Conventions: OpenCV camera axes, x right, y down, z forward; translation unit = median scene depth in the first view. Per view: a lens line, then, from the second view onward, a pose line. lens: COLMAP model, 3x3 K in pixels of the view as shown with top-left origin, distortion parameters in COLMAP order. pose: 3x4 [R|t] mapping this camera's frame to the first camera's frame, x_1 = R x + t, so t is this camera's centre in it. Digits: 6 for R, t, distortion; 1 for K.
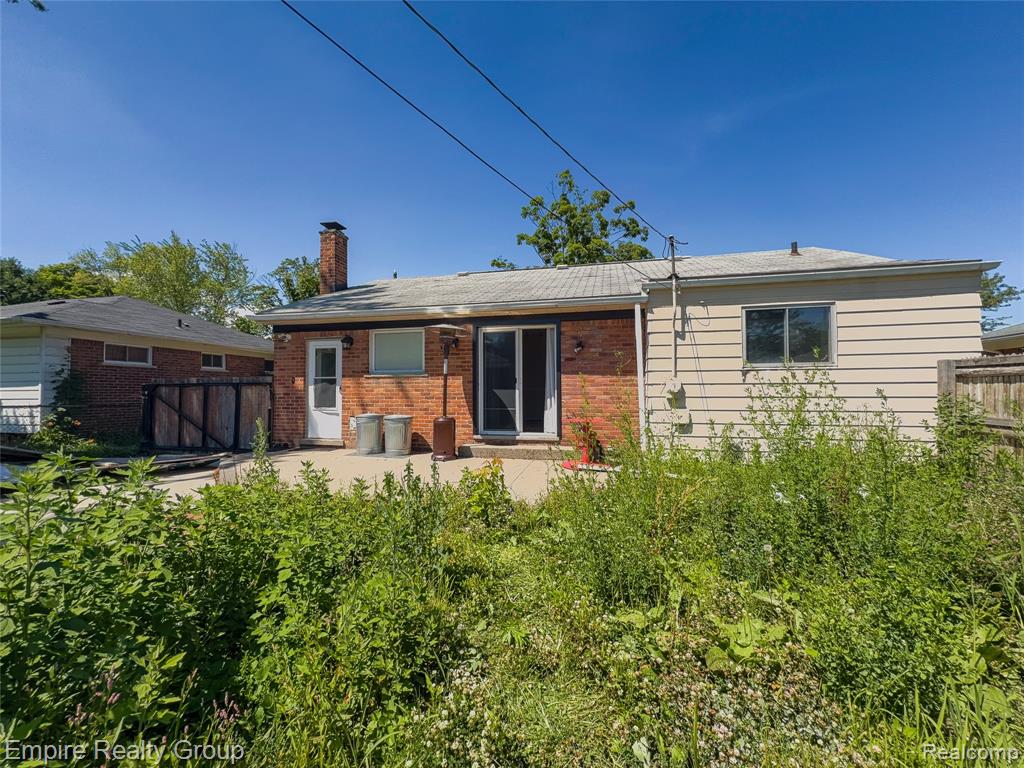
lens RADIAL K [[409.2, 0, 512.0], [0, 409.2, 384.0], [0, 0, 1]] dist [-0.000701, 0.000363]
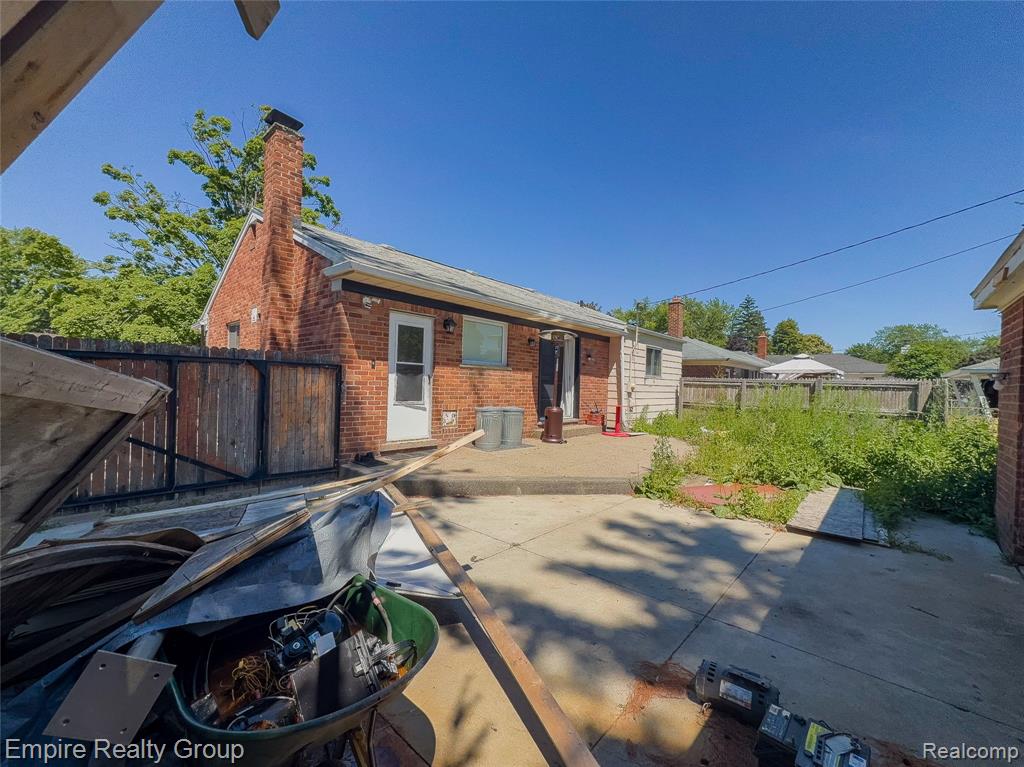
lens RADIAL K [[409.2, 0, 512.0], [0, 409.2, 383.5], [0, 0, 1]] dist [-0.000701, 0.000363]
pose [[0.484268, 0.018425, 0.874726, -1.076346], [-0.051455, 0.998648, 0.007451, 0.007645], [-0.873405, -0.048617, 0.484561, 0.452909]]
